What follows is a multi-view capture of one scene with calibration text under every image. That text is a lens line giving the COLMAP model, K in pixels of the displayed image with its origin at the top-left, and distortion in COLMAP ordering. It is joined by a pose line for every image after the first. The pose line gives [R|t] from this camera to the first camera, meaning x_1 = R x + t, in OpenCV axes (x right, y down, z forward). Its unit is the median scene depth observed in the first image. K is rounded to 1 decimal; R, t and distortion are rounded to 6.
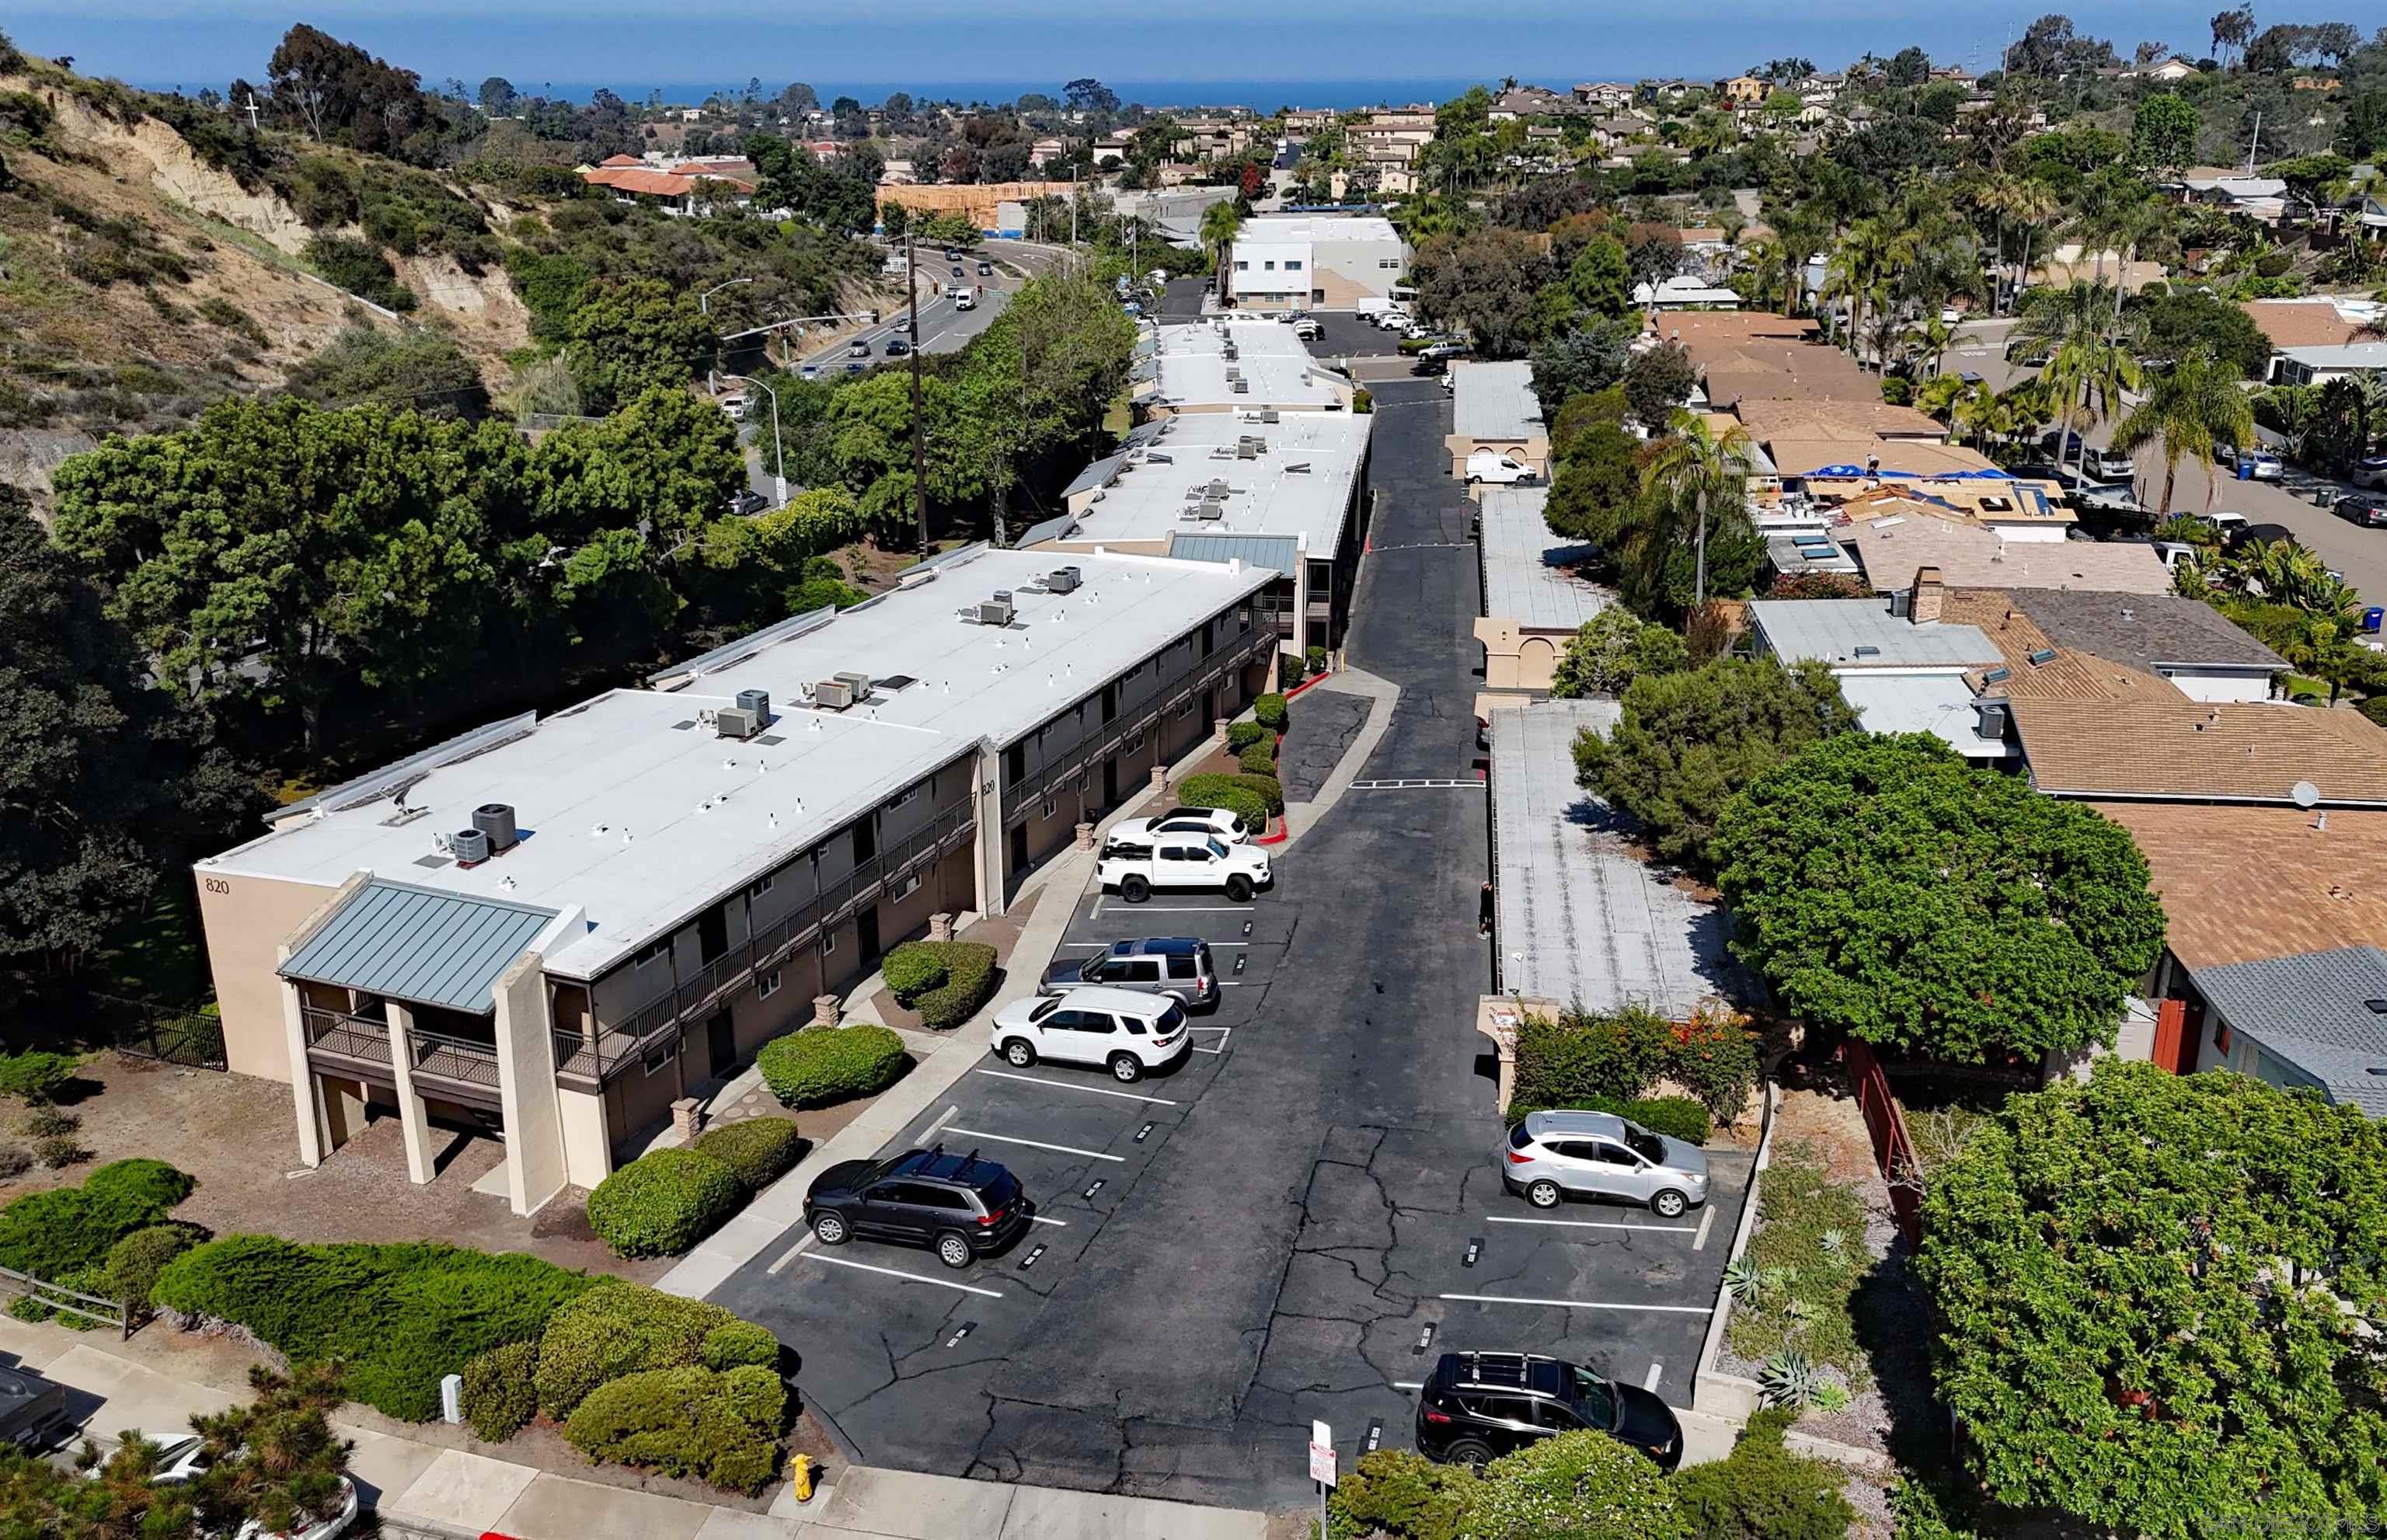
lens RADIAL K [[2034.1, 0, 1202.3], [0, 2034.1, 777.3], [0, 0, 1]] dist [0.039840, -0.027820]
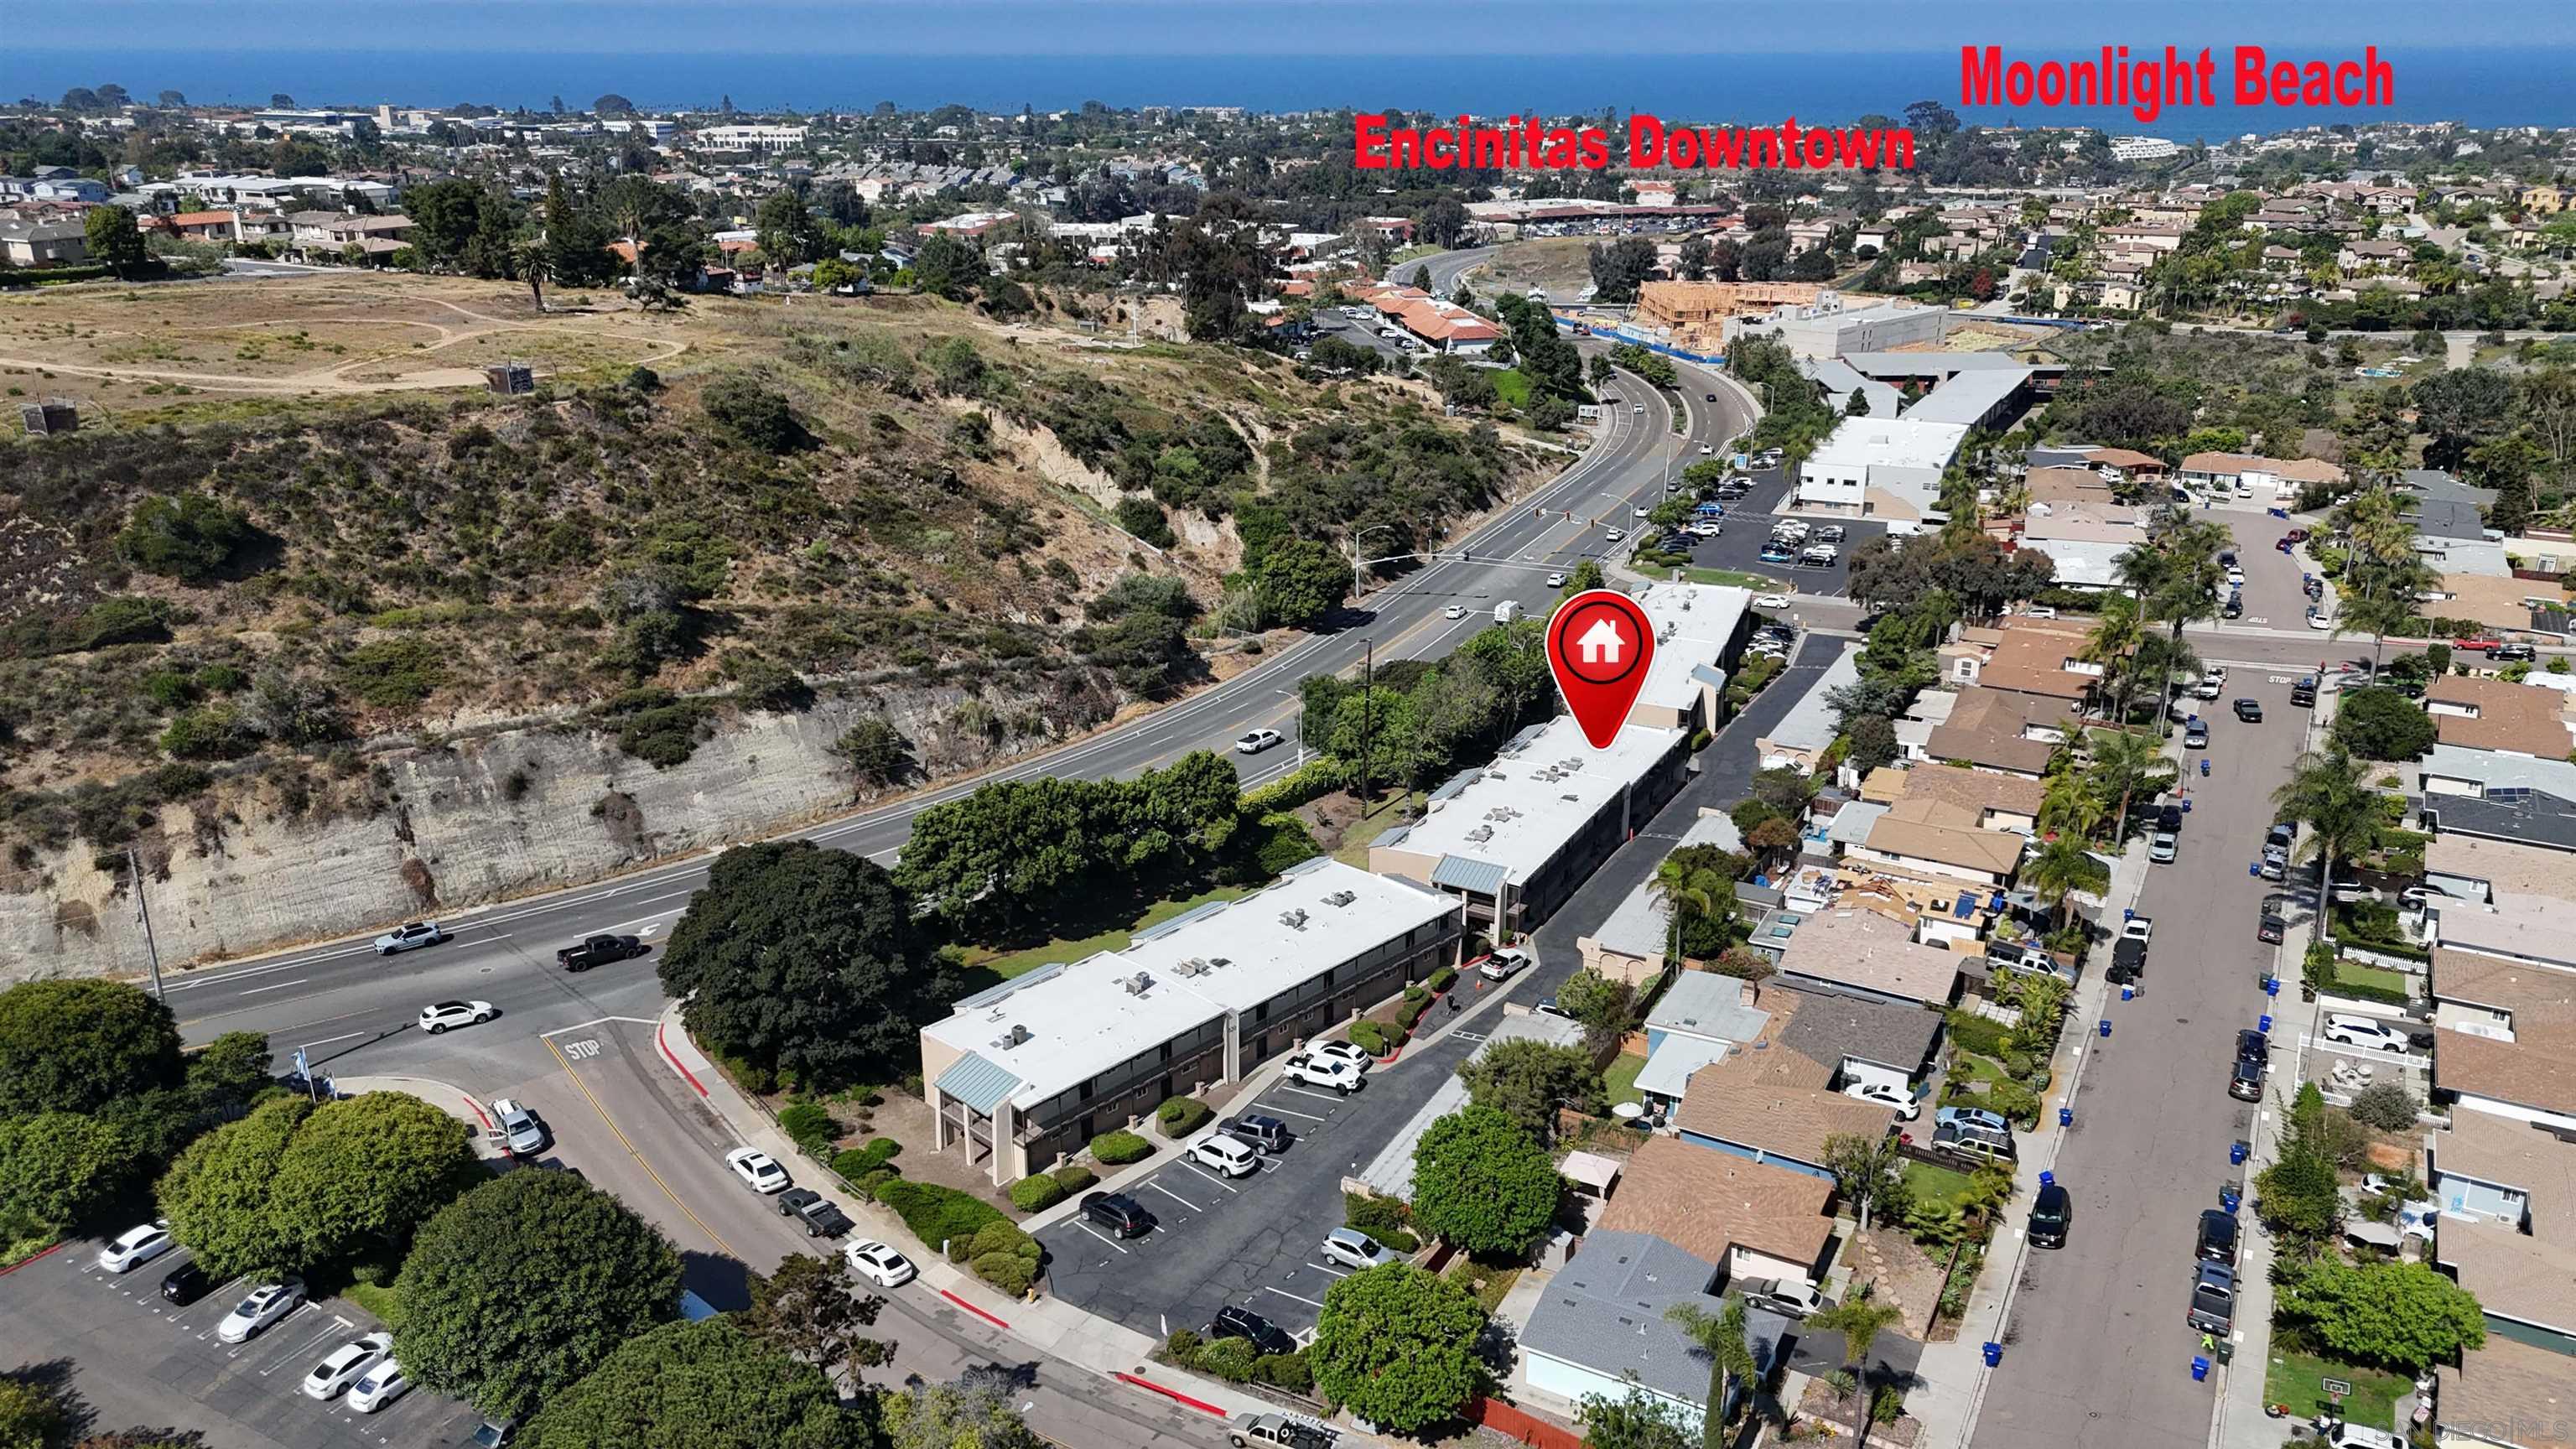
lens RADIAL K [[1955.9, 0, 1283.1], [0, 1955.9, 720.3], [0, 0, 1]] dist [0.062215, -0.010383]
pose [[0.923588, 0.126163, -0.362034, 0.403080], [-0.119384, 0.991996, 0.041133, -0.251206], [0.364325, 0.005231, 0.931257, -0.599589]]
